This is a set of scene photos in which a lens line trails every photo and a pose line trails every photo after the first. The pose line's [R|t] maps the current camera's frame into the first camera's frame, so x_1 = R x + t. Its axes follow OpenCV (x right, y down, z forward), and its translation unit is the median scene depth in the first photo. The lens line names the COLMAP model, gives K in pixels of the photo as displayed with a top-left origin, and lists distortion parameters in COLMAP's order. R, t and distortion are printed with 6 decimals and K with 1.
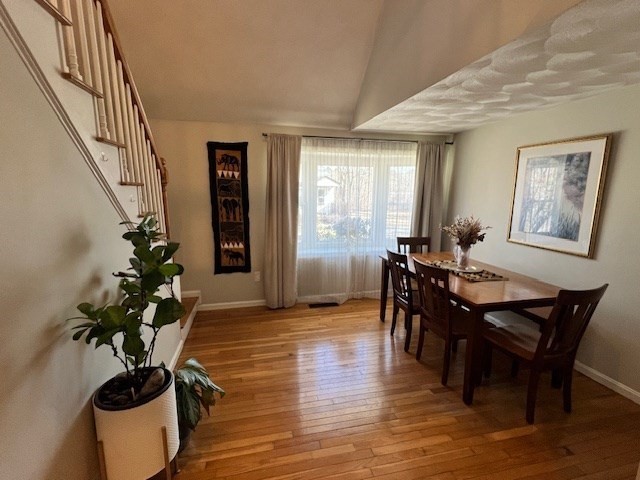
lens RADIAL K [[298.1, 0, 318.9], [0, 298.1, 241.1], [0, 0, 1]] dist [-0.001244, -0.000349]
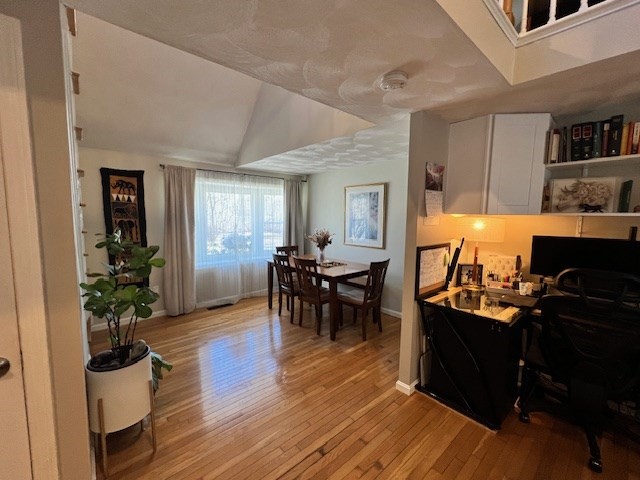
lens RADIAL K [[267.9, 0, 320.0], [0, 267.9, 240.0], [0, 0, 1]] dist [-0.001129, -0.000172]
pose [[0.881768, -0.045756, 0.469460, -0.142187], [0.080629, 0.995256, -0.054439, 0.042580], [-0.464742, 0.085855, 0.881274, -0.192890]]
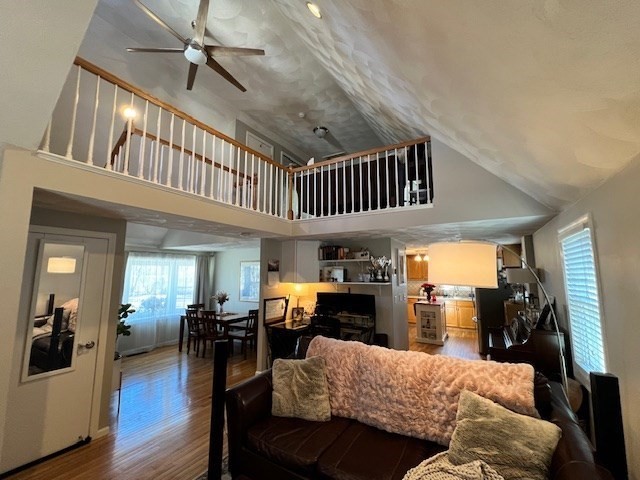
lens RADIAL K [[267.9, 0, 320.0], [0, 267.9, 240.0], [0, 0, 1]] dist [-0.001129, -0.000172]
pose [[0.696378, 0.076292, 0.713609, -0.417011], [0.132606, 0.963534, -0.232416, 0.103075], [-0.705318, 0.256478, 0.660867, -0.870890]]
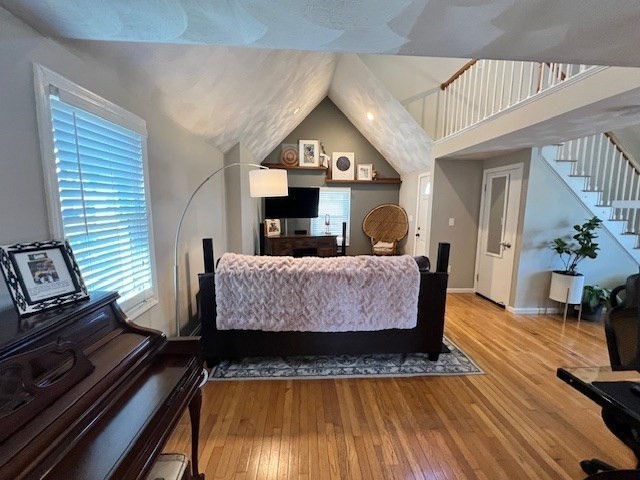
lens RADIAL K [[267.9, 0, 320.0], [0, 267.9, 240.0], [0, 0, 1]] dist [-0.001129, -0.000172]
pose [[-0.167912, 0.112824, -0.979324, 0.918092], [-0.184821, 0.972211, 0.143693, 0.088077], [0.968322, 0.205127, -0.142394, -0.422753]]
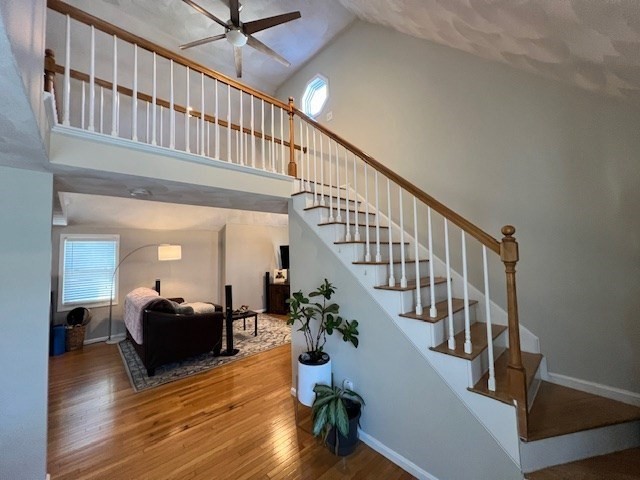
lens RADIAL K [[254.5, 0, 319.7], [0, 254.5, 239.4], [0, 0, 1]] dist [0.000248, -0.000725]
pose [[-0.871184, -0.016797, -0.490670, 0.097283], [-0.071367, 0.993132, 0.092714, -0.204956], [0.485742, 0.115789, -0.866399, 0.960087]]
